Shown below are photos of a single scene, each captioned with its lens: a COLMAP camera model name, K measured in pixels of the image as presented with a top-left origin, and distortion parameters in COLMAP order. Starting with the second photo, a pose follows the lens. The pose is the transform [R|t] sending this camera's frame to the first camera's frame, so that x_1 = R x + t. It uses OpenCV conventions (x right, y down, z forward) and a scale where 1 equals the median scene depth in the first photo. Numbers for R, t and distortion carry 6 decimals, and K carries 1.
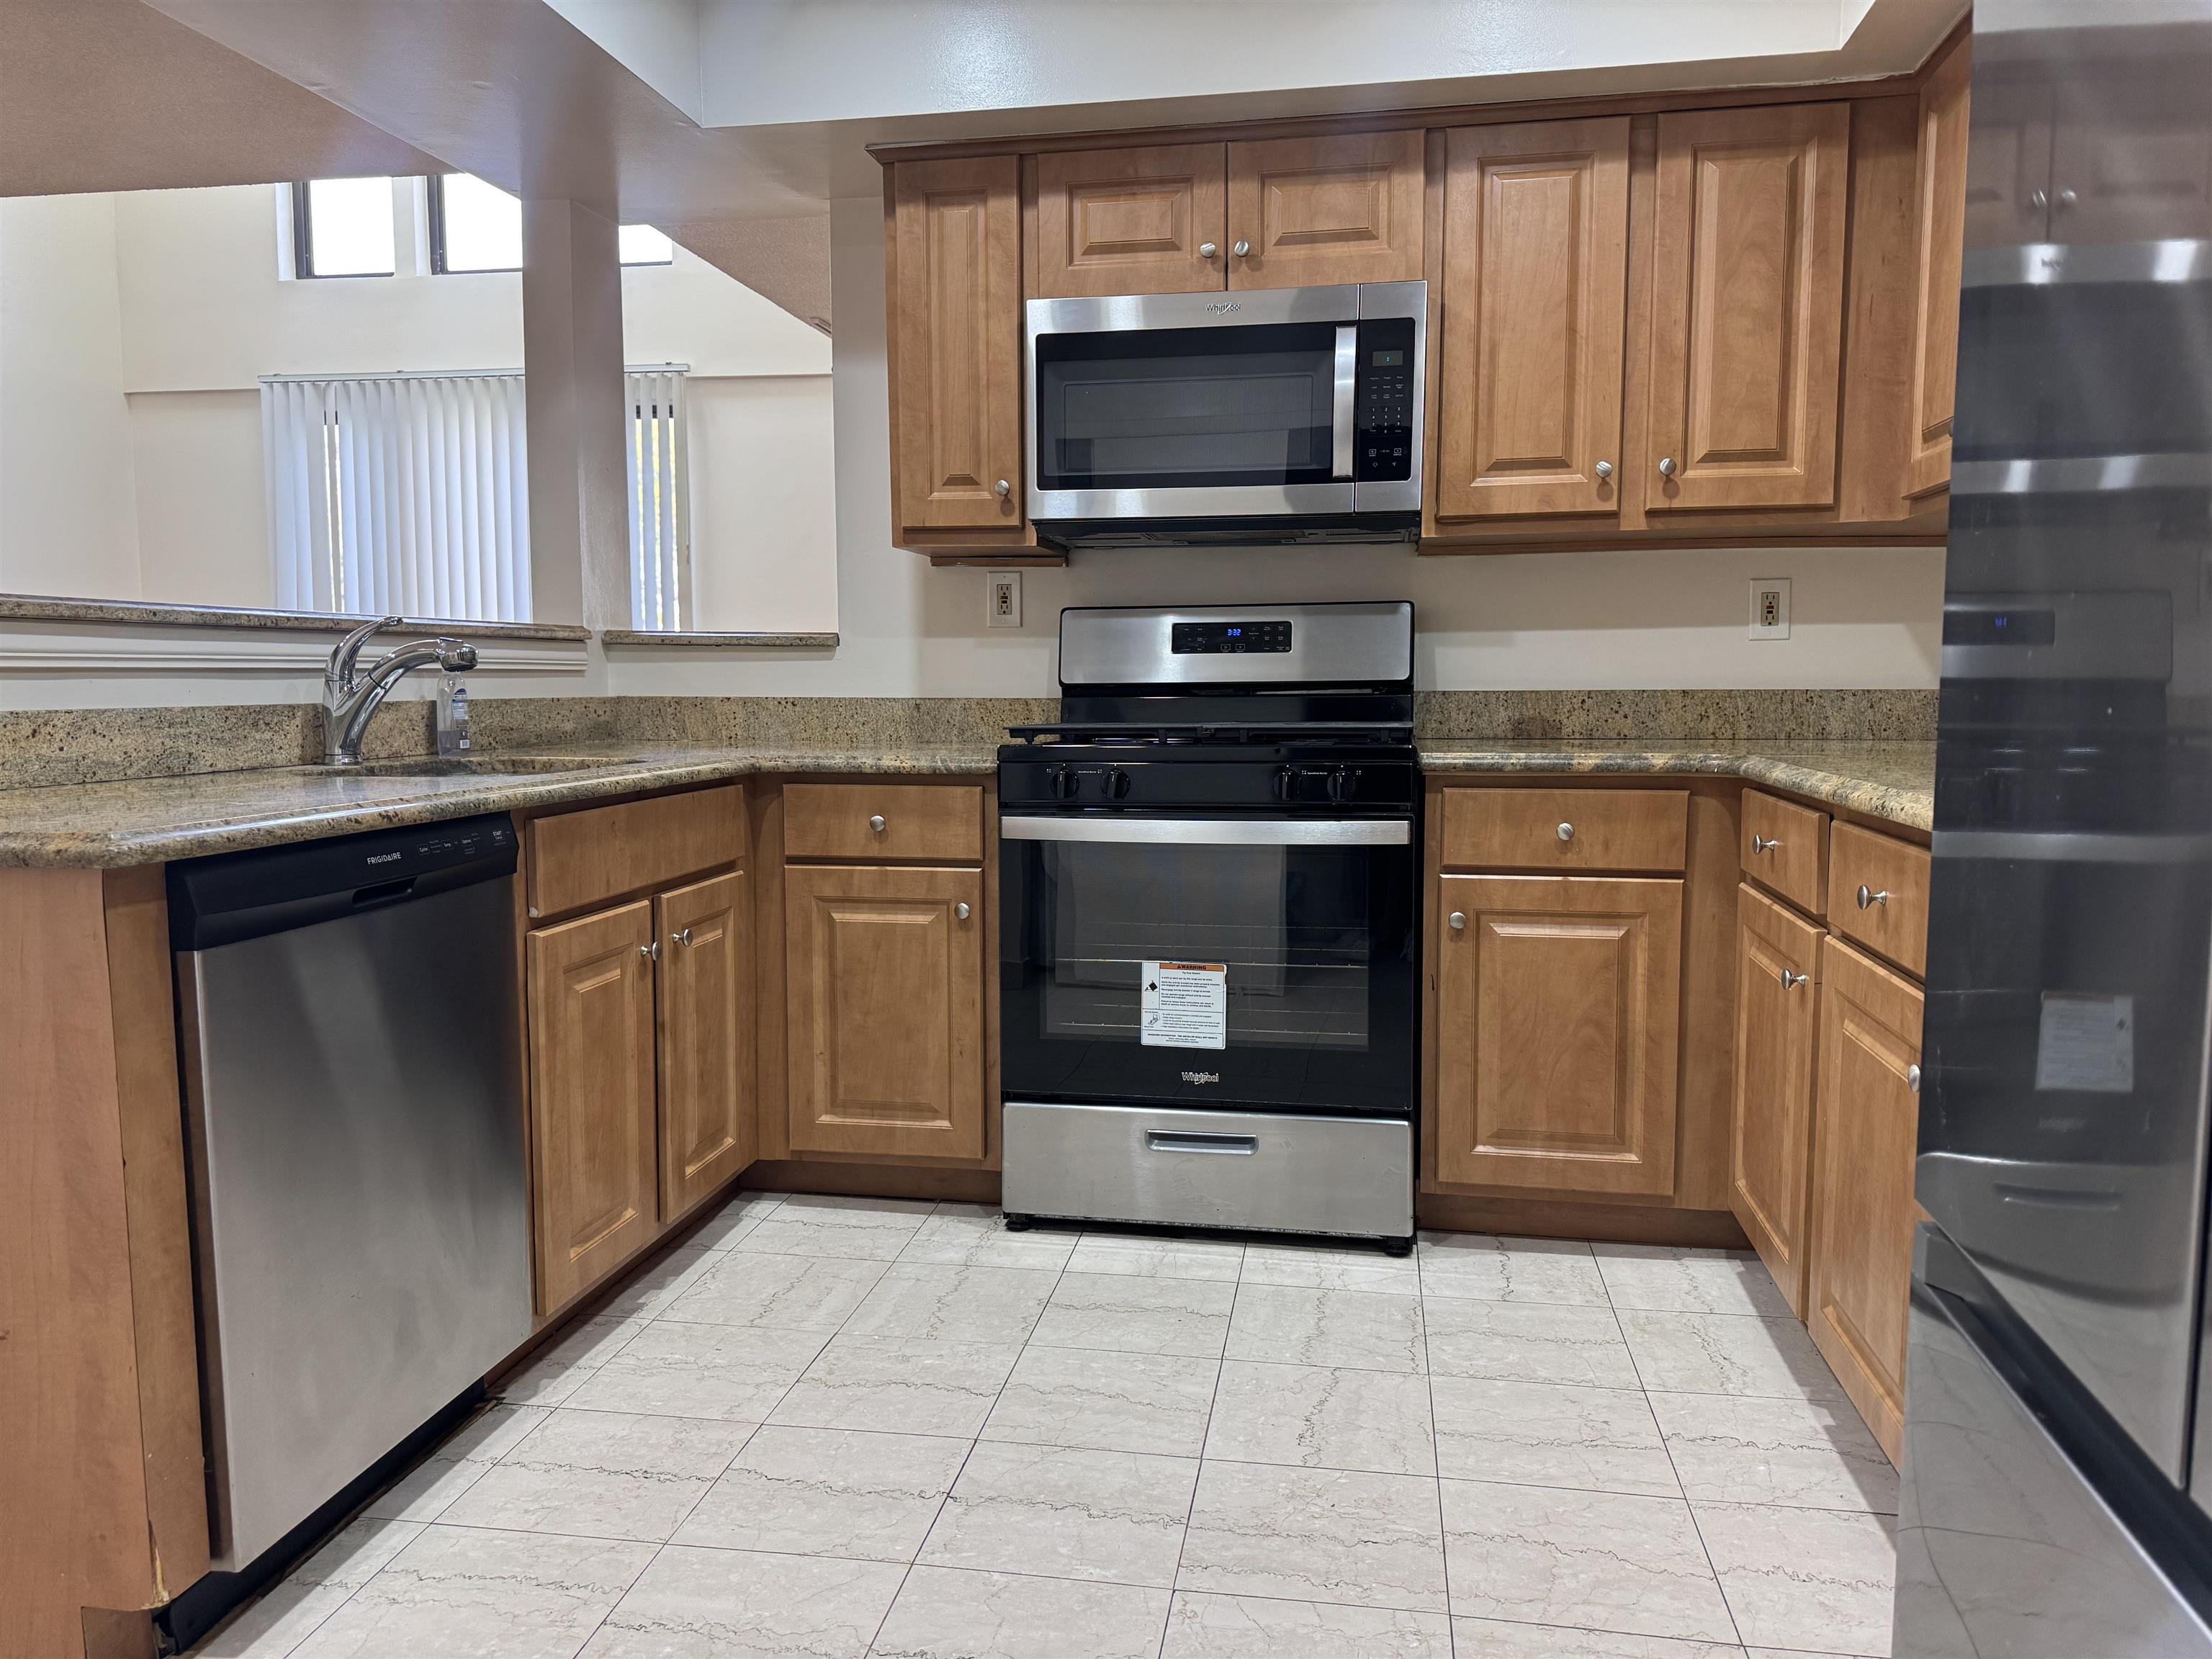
lens RADIAL K [[1519.6, 0, 1108.8], [0, 1519.6, 834.3], [0, 0, 1]] dist [0.032332, -0.022755]
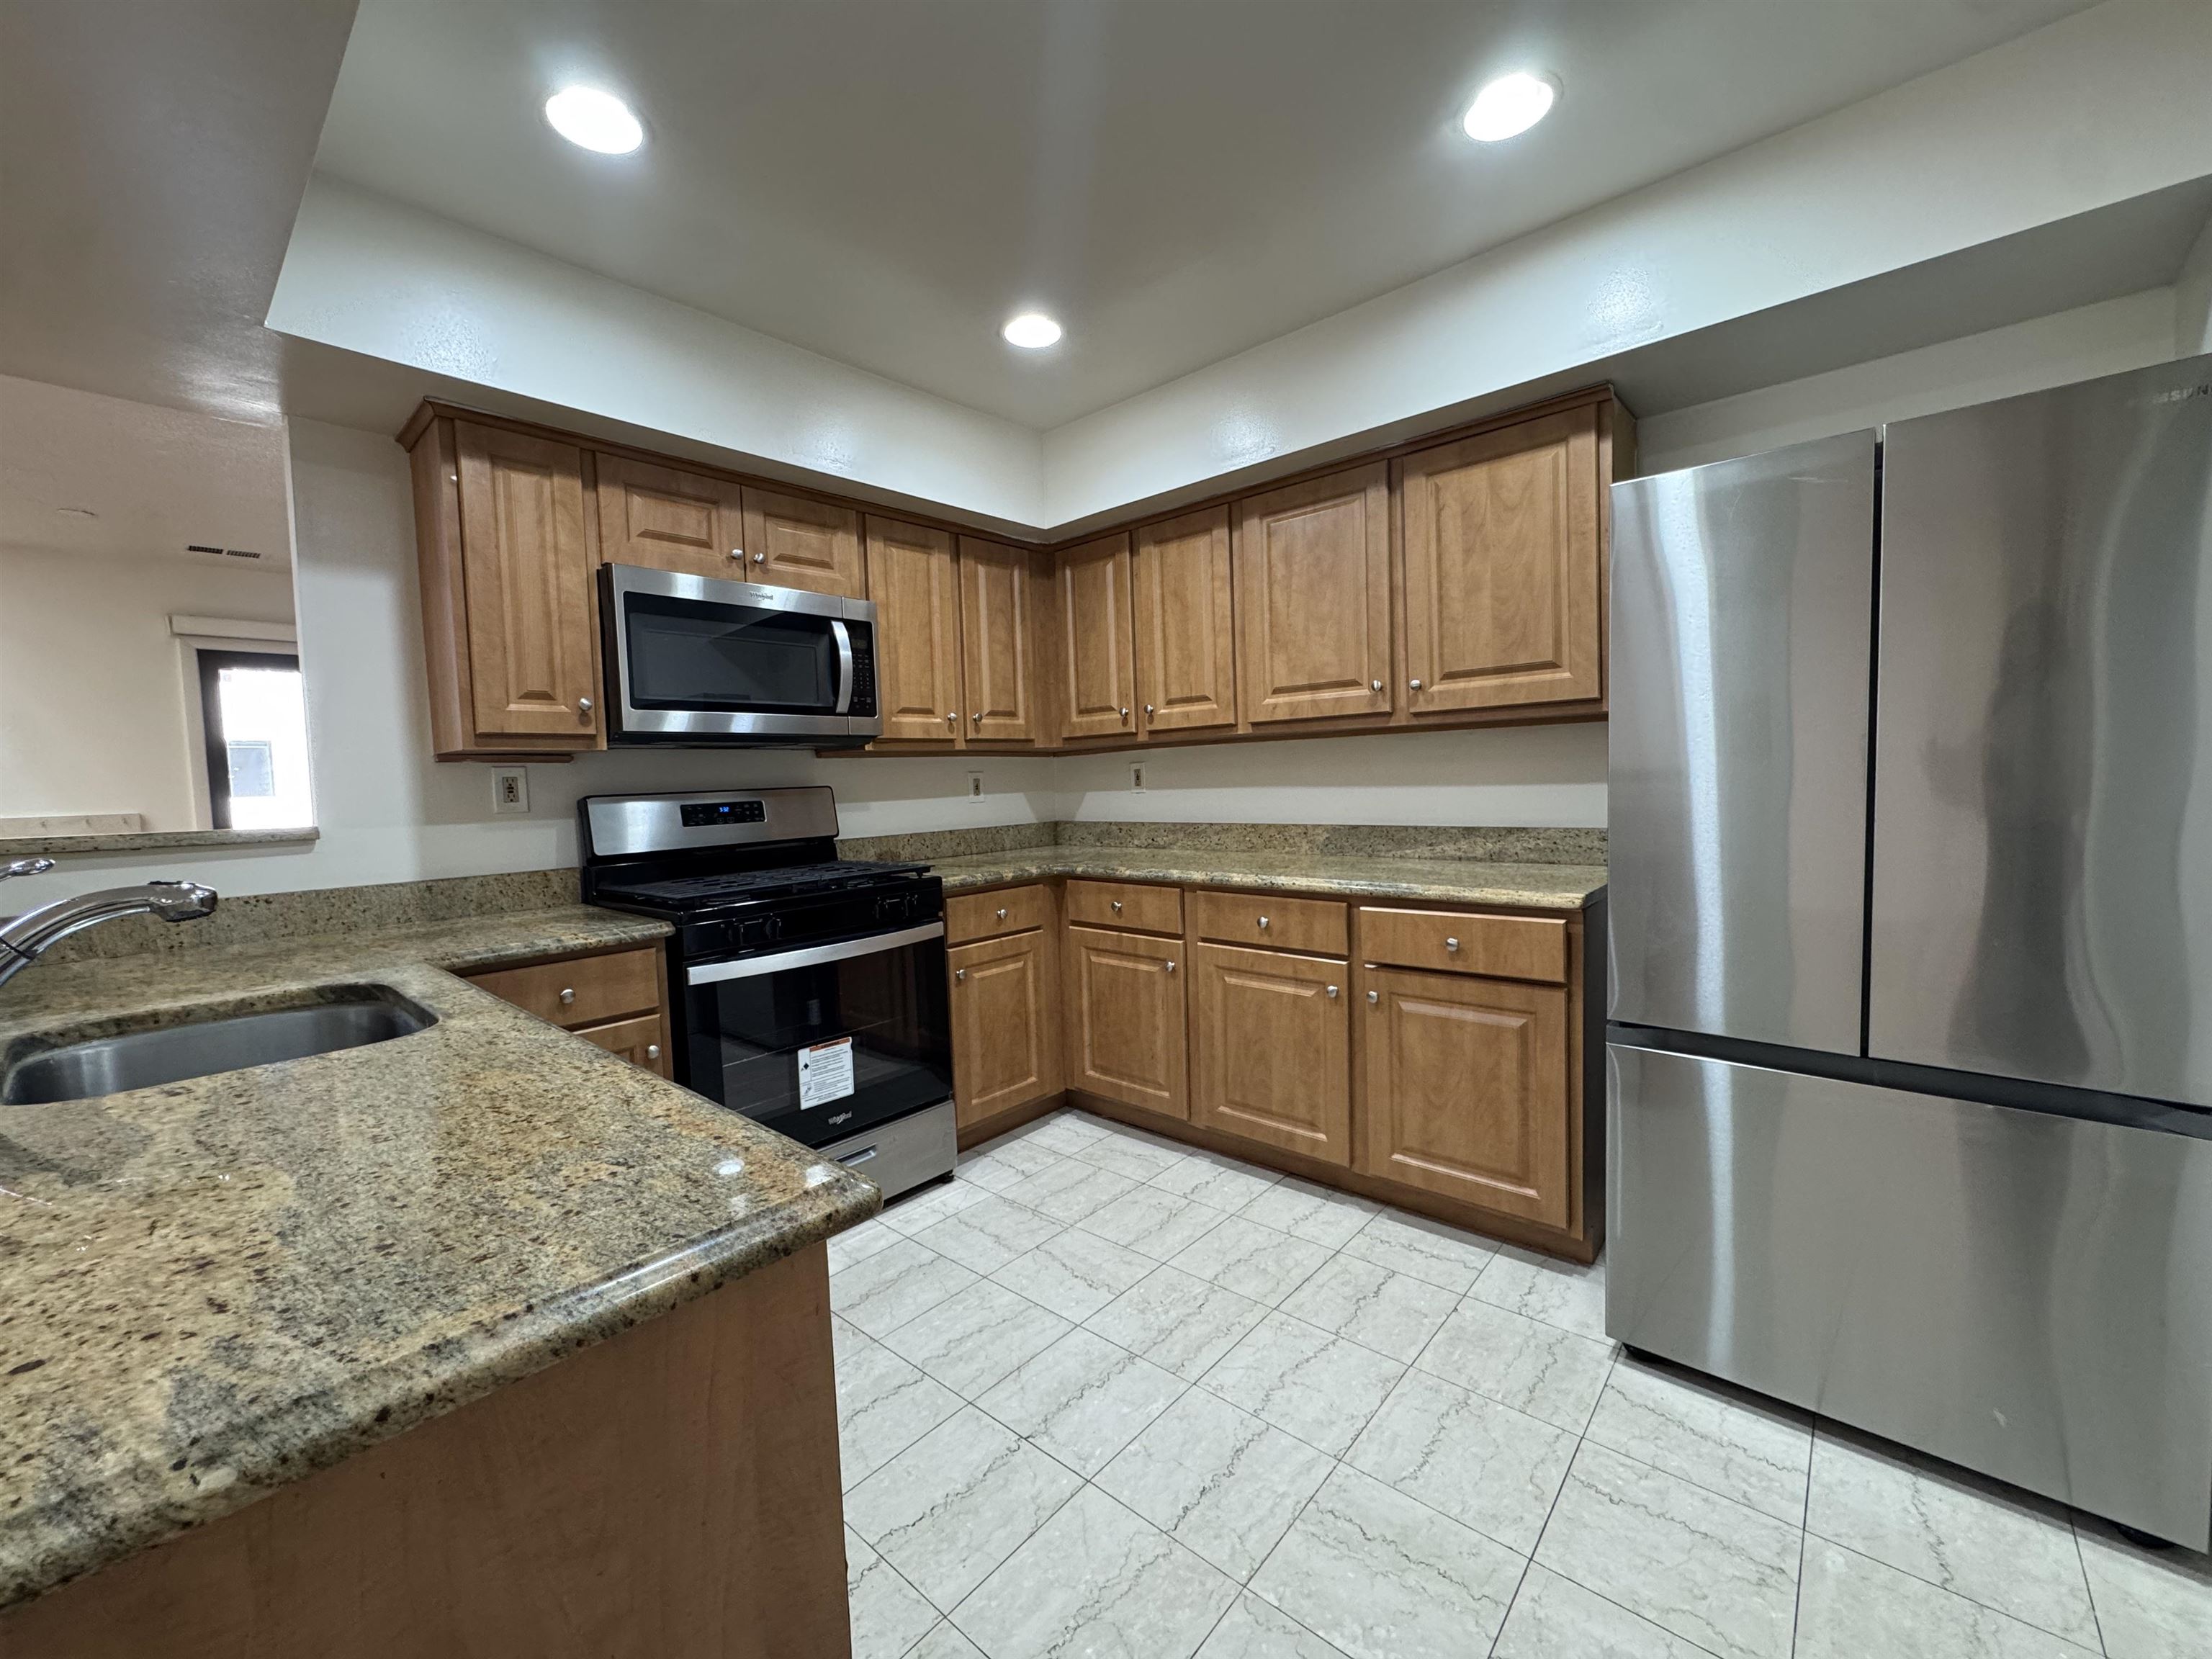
lens RADIAL K [[878.5, 0, 1109.9], [0, 878.5, 817.9], [0, 0, 1]] dist [-0.005393, 0.000943]
pose [[0.524256, -0.056699, 0.849671, -0.484193], [0.113586, 0.993521, -0.003786, -0.090934], [-0.843951, 0.098495, 0.527300, 0.288953]]
